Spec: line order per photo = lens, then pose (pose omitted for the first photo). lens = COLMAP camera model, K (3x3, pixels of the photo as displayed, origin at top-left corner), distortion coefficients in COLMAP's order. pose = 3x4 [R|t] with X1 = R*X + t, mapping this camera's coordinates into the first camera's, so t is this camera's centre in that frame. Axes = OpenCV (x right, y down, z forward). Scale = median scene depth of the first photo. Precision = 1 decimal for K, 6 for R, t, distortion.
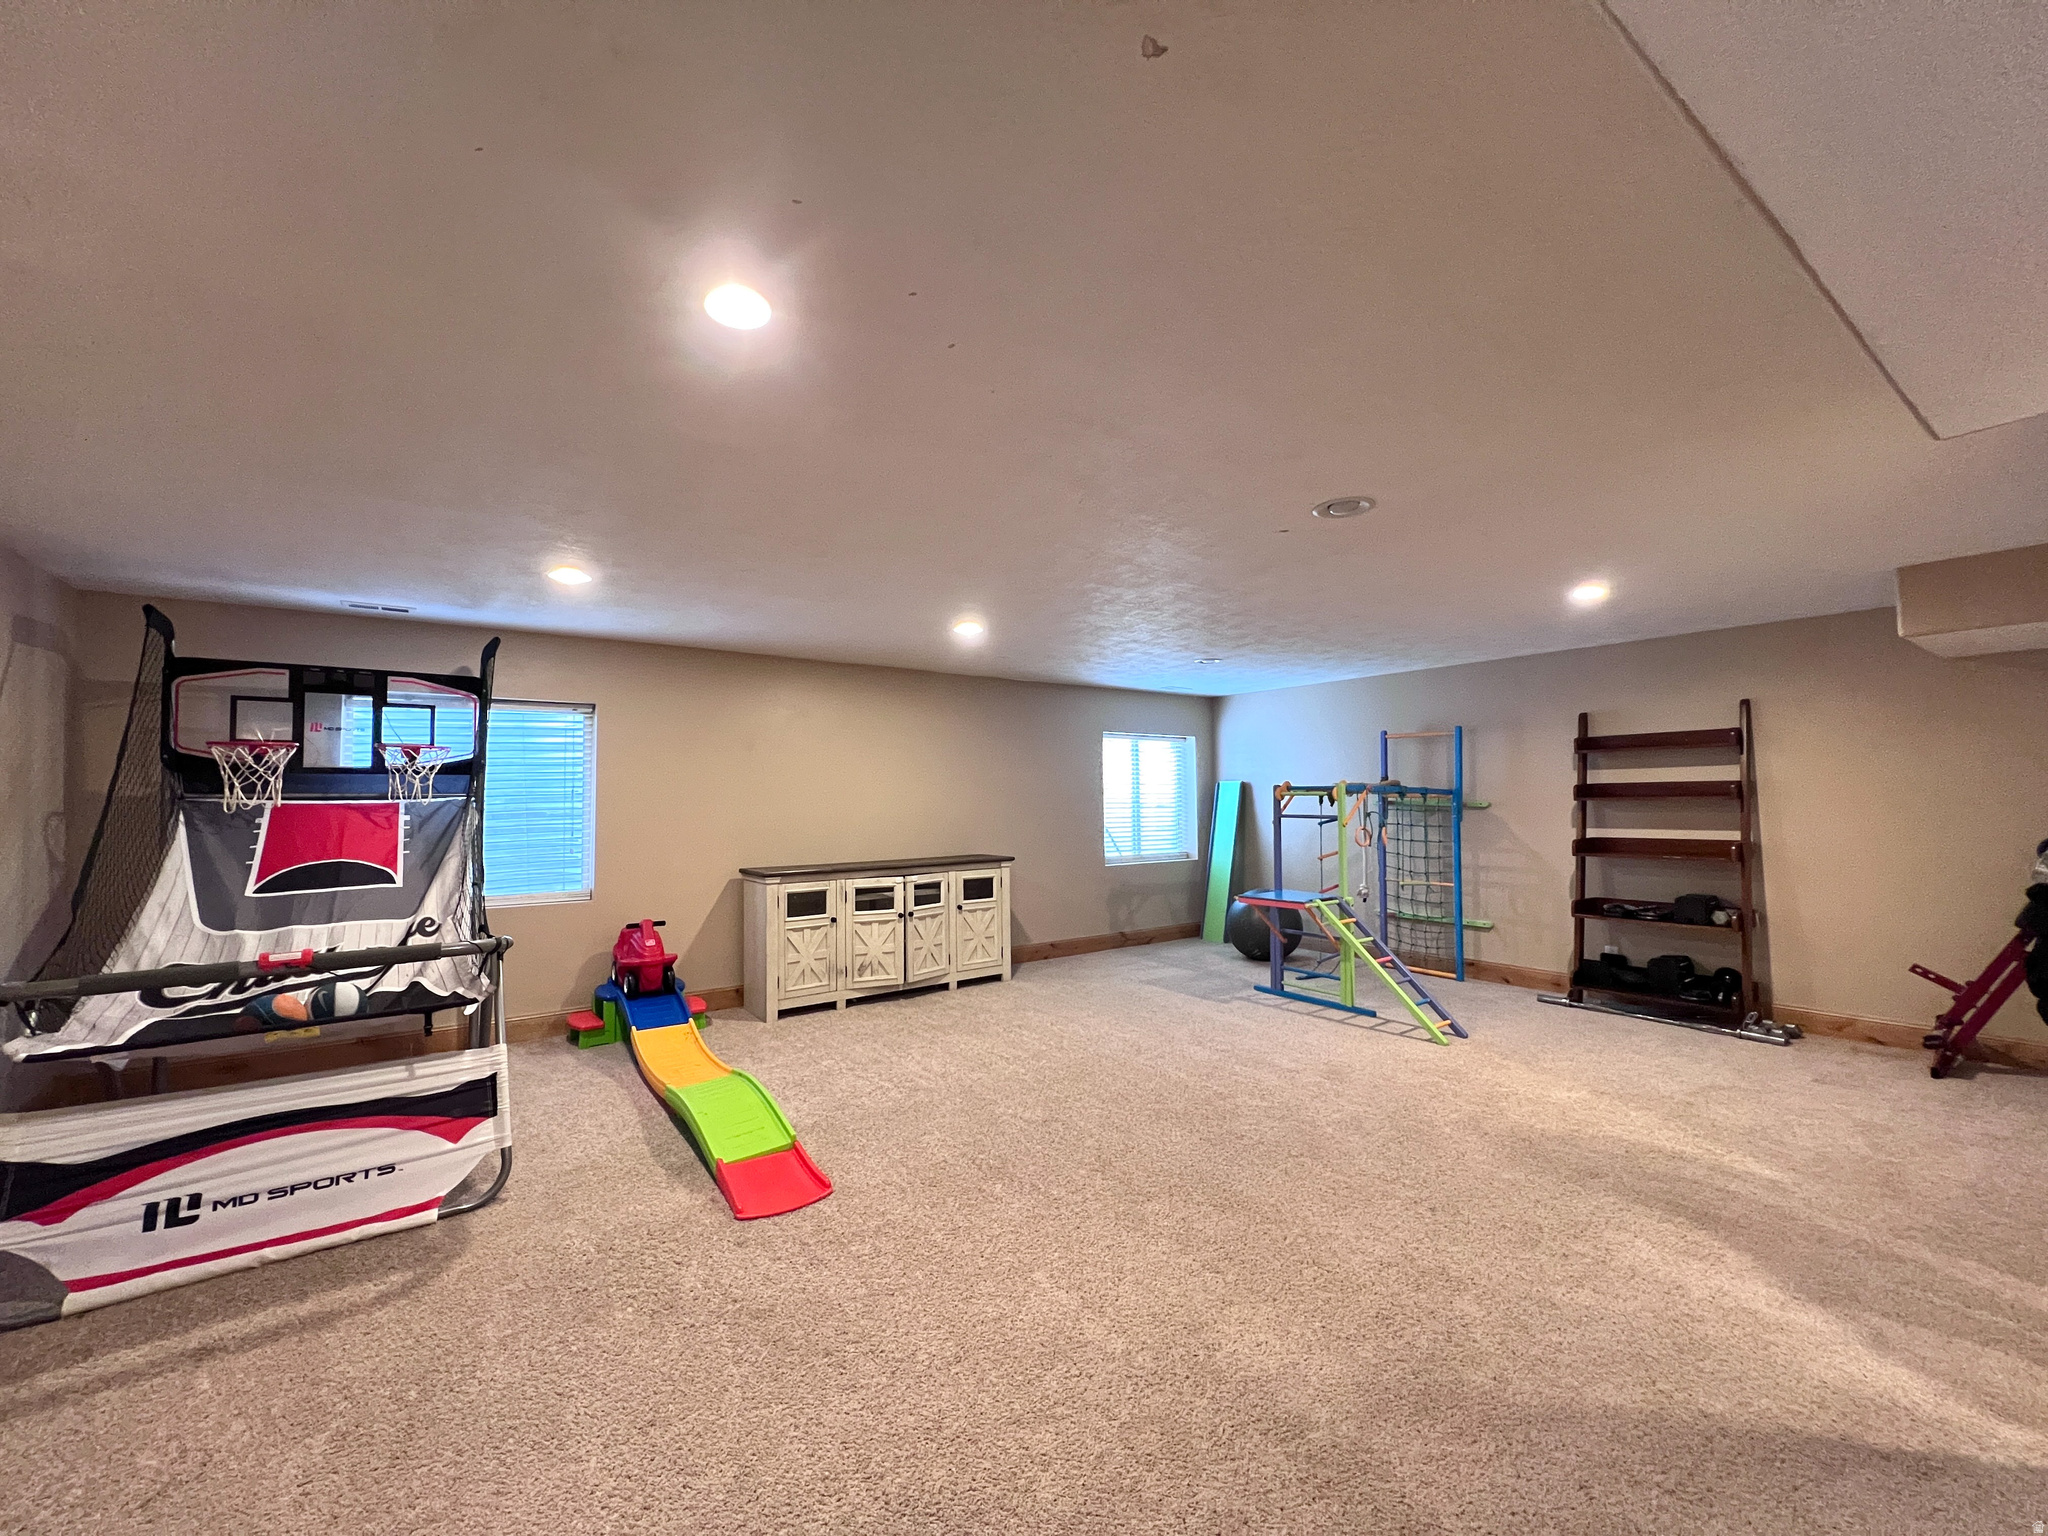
lens RADIAL K [[821.3, 0, 1013.6], [0, 821.3, 763.8], [0, 0, 1]] dist [-0.000656, 0.000457]
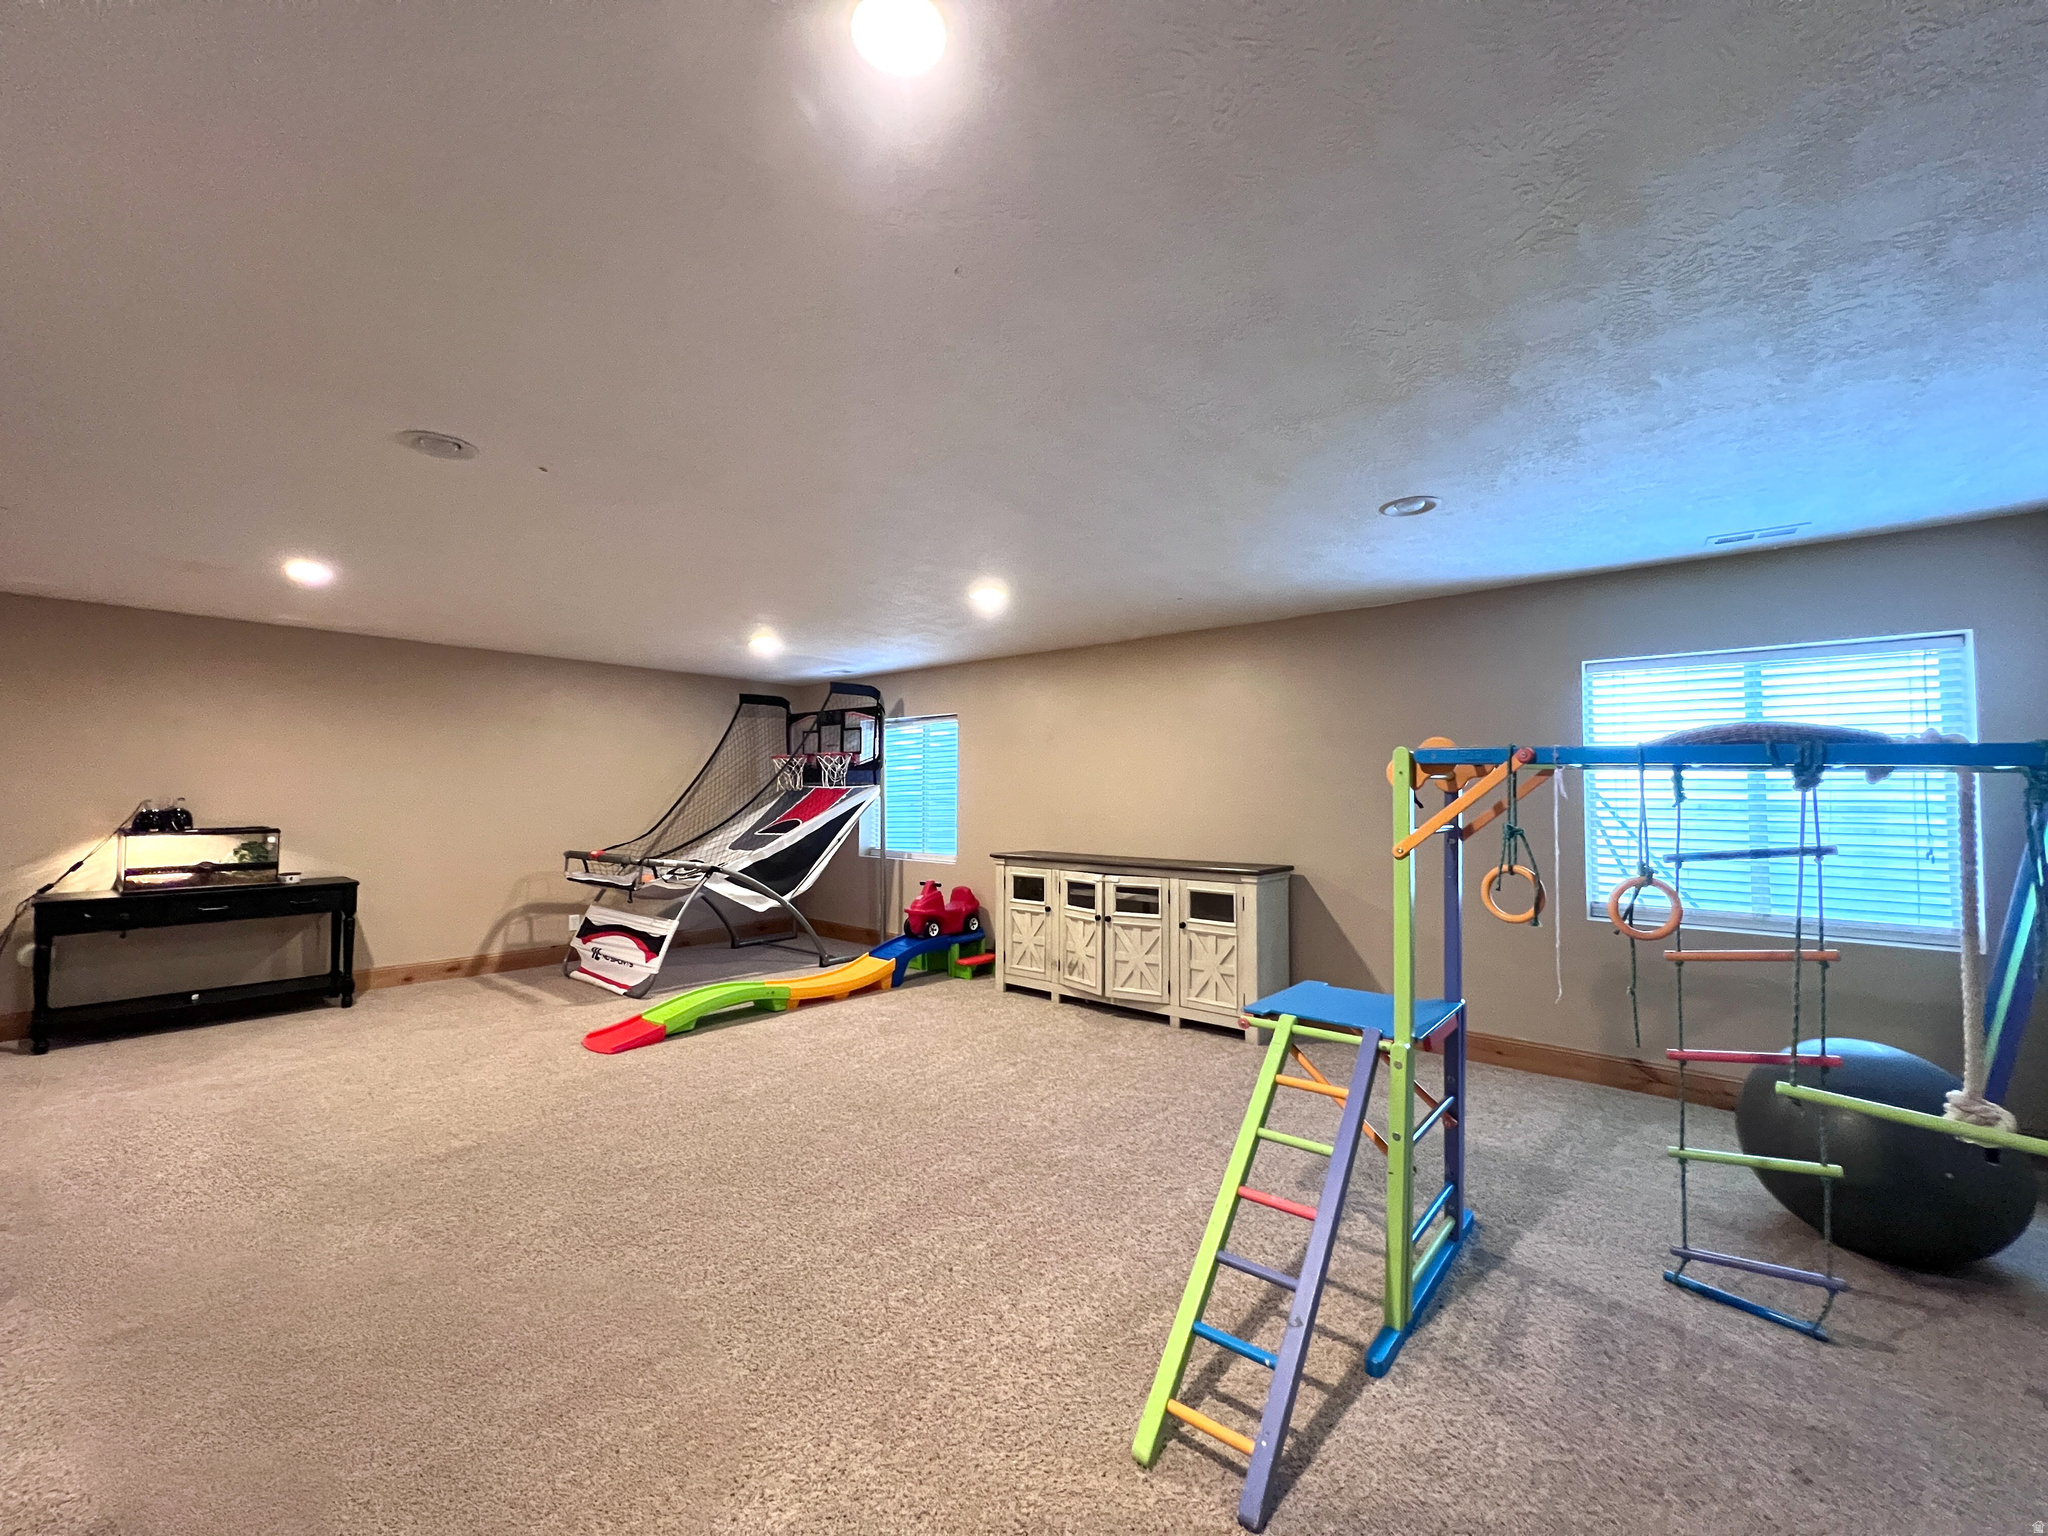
lens RADIAL K [[821.3, 0, 1013.6], [0, 821.3, 763.8], [0, 0, 1]] dist [-0.000656, 0.000457]
pose [[0.235937, -0.027988, -0.971365, 0.711510], [0.033507, 0.999225, -0.020652, 0.033261], [0.971190, -0.027675, 0.236692, 0.707459]]
